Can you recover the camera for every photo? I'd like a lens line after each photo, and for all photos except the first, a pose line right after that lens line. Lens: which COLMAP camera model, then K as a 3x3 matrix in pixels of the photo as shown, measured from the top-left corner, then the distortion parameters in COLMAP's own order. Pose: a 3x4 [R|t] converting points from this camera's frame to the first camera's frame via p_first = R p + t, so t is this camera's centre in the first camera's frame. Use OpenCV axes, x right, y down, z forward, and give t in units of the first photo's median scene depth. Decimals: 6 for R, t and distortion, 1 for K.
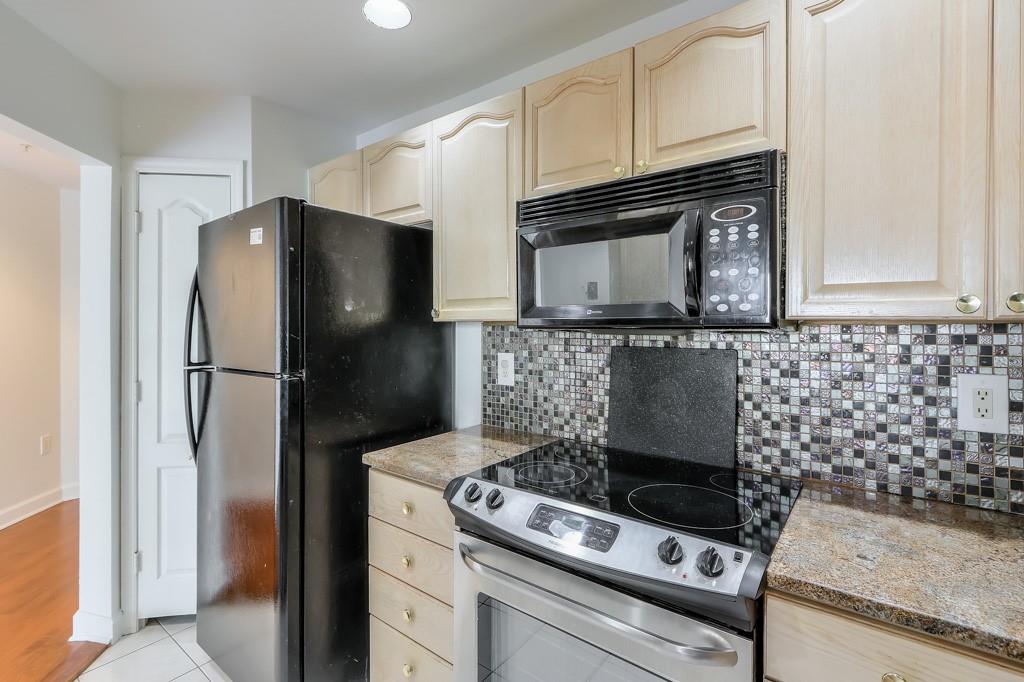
lens RADIAL K [[479.8, 0, 511.9], [0, 479.8, 325.3], [0, 0, 1]] dist [0.000699, -0.000617]
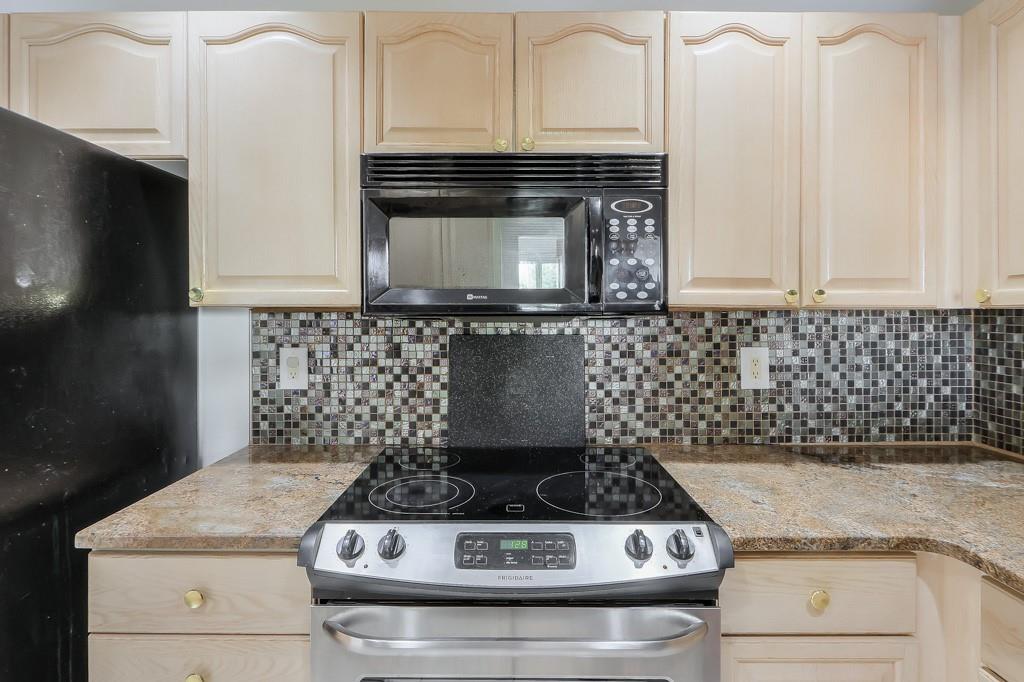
lens RADIAL K [[469.4, 0, 512.2], [0, 469.4, 312.1], [0, 0, 1]] dist [-0.000057, -0.000161]
pose [[0.786227, -0.001769, 0.617935, -0.312396], [0.001075, 0.999998, 0.001494, -0.001476], [-0.617936, -0.000510, 0.786228, 0.283650]]
